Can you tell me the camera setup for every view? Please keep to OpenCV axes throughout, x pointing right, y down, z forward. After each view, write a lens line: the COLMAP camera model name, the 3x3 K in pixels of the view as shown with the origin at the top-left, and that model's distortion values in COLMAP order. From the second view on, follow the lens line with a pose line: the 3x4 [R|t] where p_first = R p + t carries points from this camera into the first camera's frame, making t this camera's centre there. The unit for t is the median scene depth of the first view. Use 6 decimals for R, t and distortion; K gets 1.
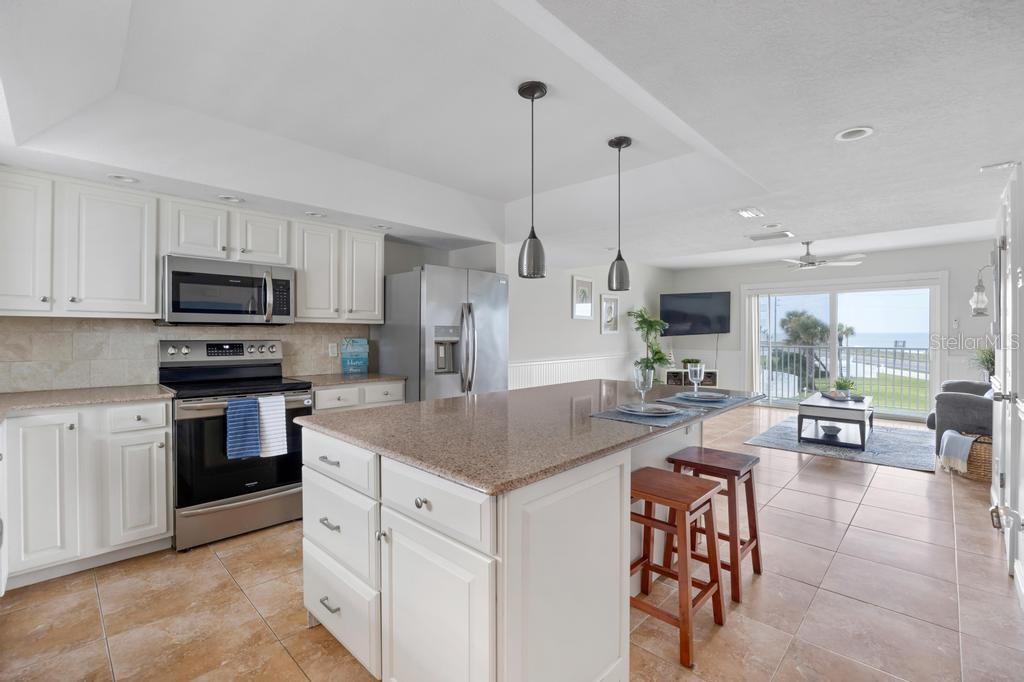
lens RADIAL K [[453.9, 0, 508.1], [0, 453.9, 337.8], [0, 0, 1]] dist [-0.015906, 0.000557]
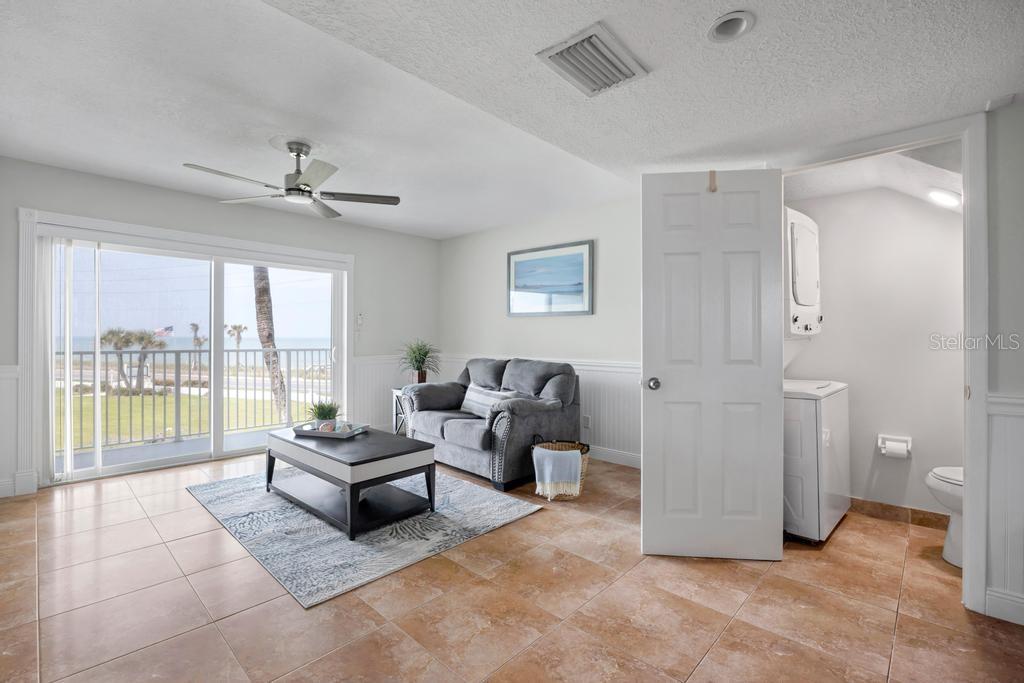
lens RADIAL K [[453.9, 0, 508.1], [0, 453.9, 338.3], [0, 0, 1]] dist [-0.015906, 0.000557]
pose [[-0.015522, 0.001361, 0.999879, 0.223773], [0.006202, 0.999980, -0.001265, 0.017495], [-0.999860, 0.006182, -0.015530, 1.305057]]
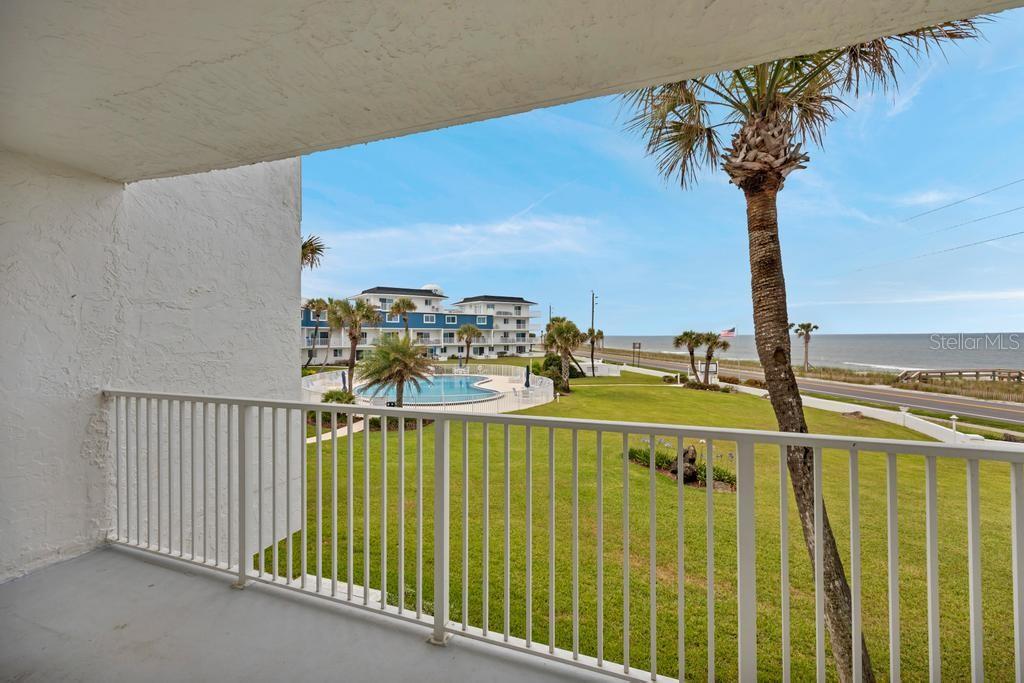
lens RADIAL K [[421.4, 0, 510.3], [0, 421.4, 336.6], [0, 0, 1]] dist [0.009060, -0.000164]
pose [[0.910442, -0.003027, 0.413625, 1.690315], [0.007419, 0.999932, -0.009014, -0.051844], [-0.413570, 0.011275, 0.910403, 1.863627]]
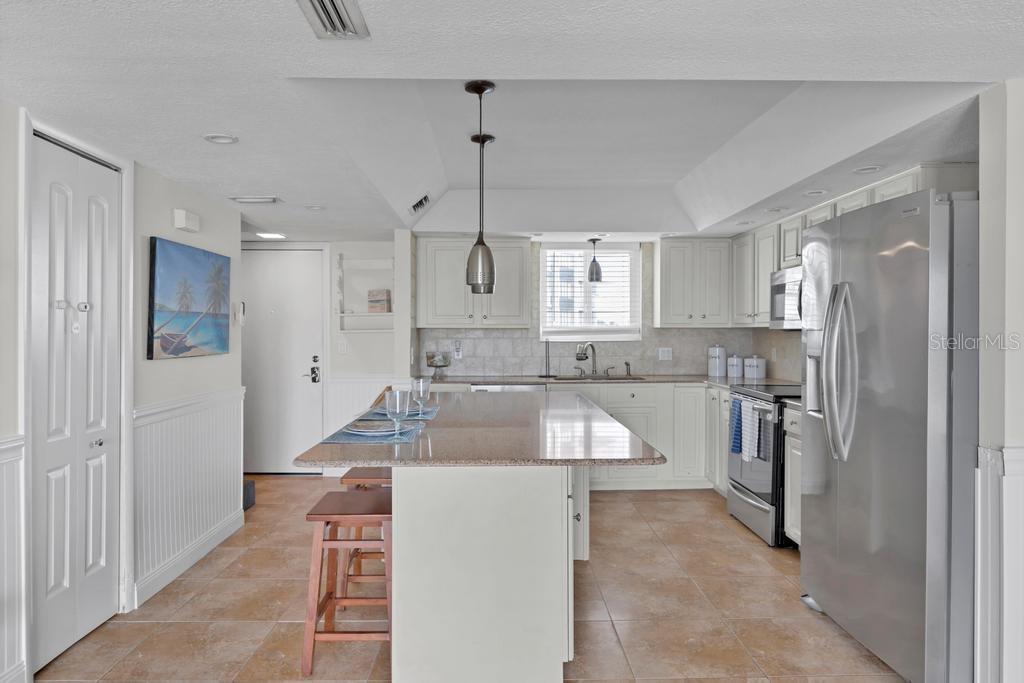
lens RADIAL K [[659.5, 0, 509.0], [0, 659.5, 336.3], [0, 0, 1]] dist [-0.002454, 0.000095]
pose [[-0.706460, 0.002769, -0.707747, 0.779904], [-0.008445, 0.999888, 0.012342, -0.027762], [0.707702, 0.014696, -0.706358, 1.430360]]
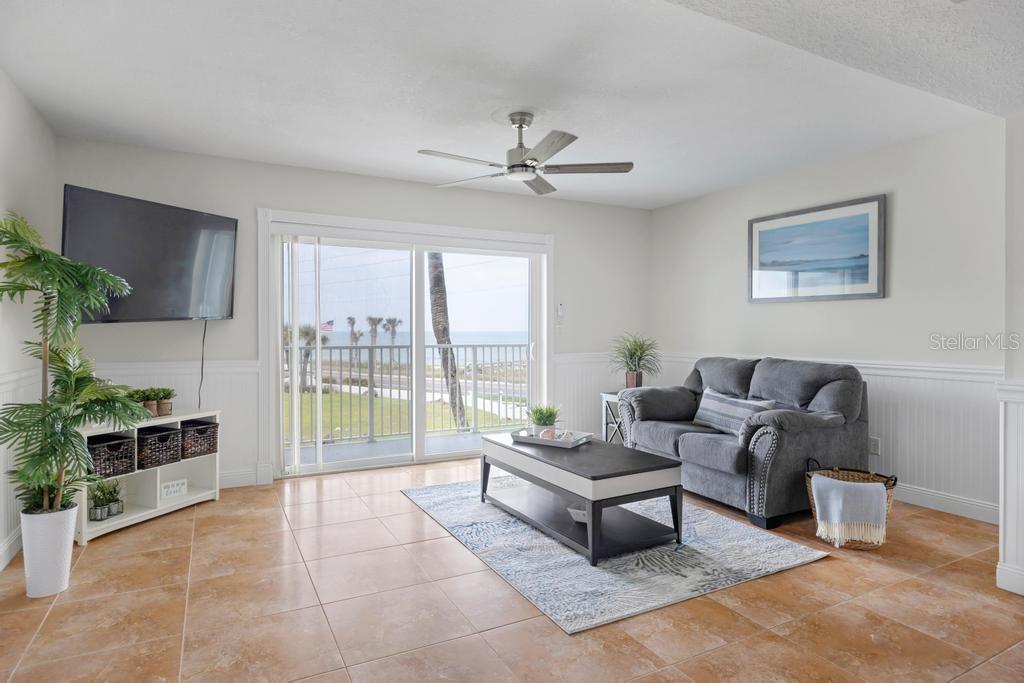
lens RADIAL K [[566.5, 0, 510.5], [0, 566.5, 337.0], [0, 0, 1]] dist [-0.003340, -0.001017]
pose [[0.308392, -0.008000, 0.951226, 0.167237], [0.010539, 0.999932, 0.004993, 0.015777], [-0.951201, 0.008485, 0.308455, 1.419344]]
